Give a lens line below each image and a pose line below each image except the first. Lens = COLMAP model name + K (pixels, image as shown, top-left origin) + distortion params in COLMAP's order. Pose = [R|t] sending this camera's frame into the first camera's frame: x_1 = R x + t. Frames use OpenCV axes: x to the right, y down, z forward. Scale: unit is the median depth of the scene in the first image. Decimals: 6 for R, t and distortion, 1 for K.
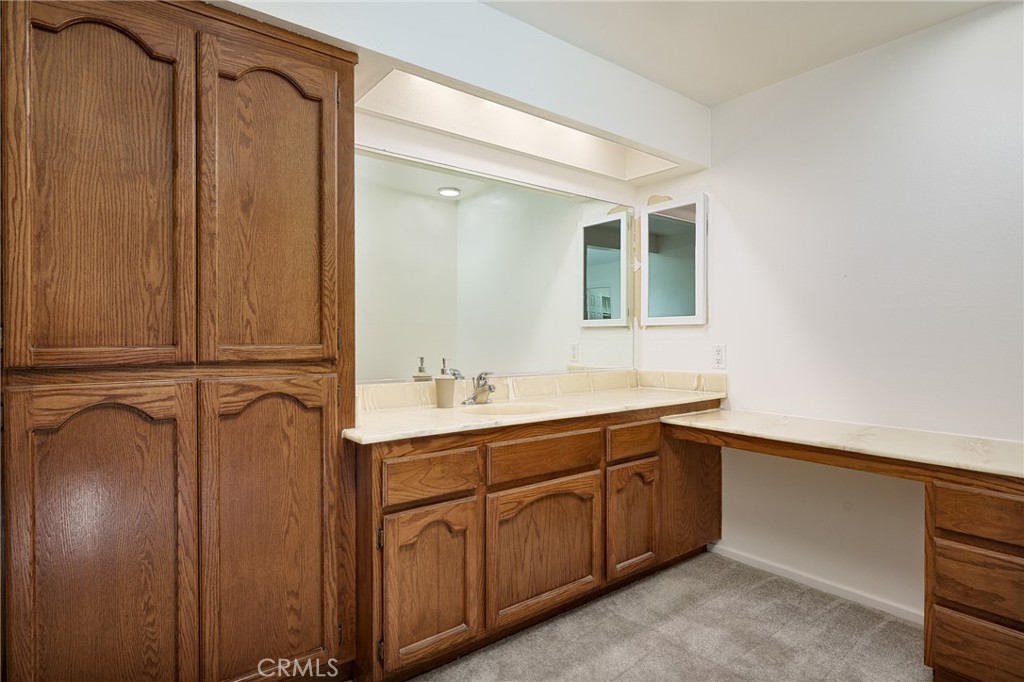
lens RADIAL K [[555.0, 0, 513.2], [0, 555.0, 338.8], [0, 0, 1]] dist [-0.002583, -0.000110]
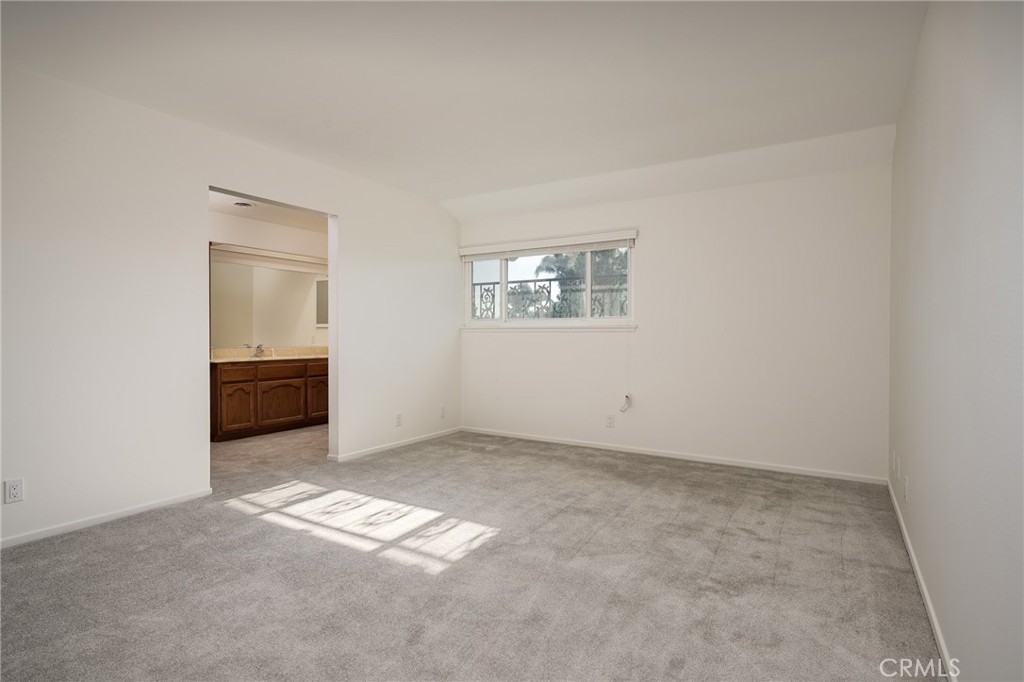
lens RADIAL K [[513.6, 0, 515.2], [0, 513.6, 338.2], [0, 0, 1]] dist [-0.014677, 0.003382]
pose [[0.938529, 0.001484, 0.345198, 0.310372], [-0.002965, 0.999989, 0.003762, 0.021443], [-0.345188, -0.004554, 0.938522, -2.144996]]
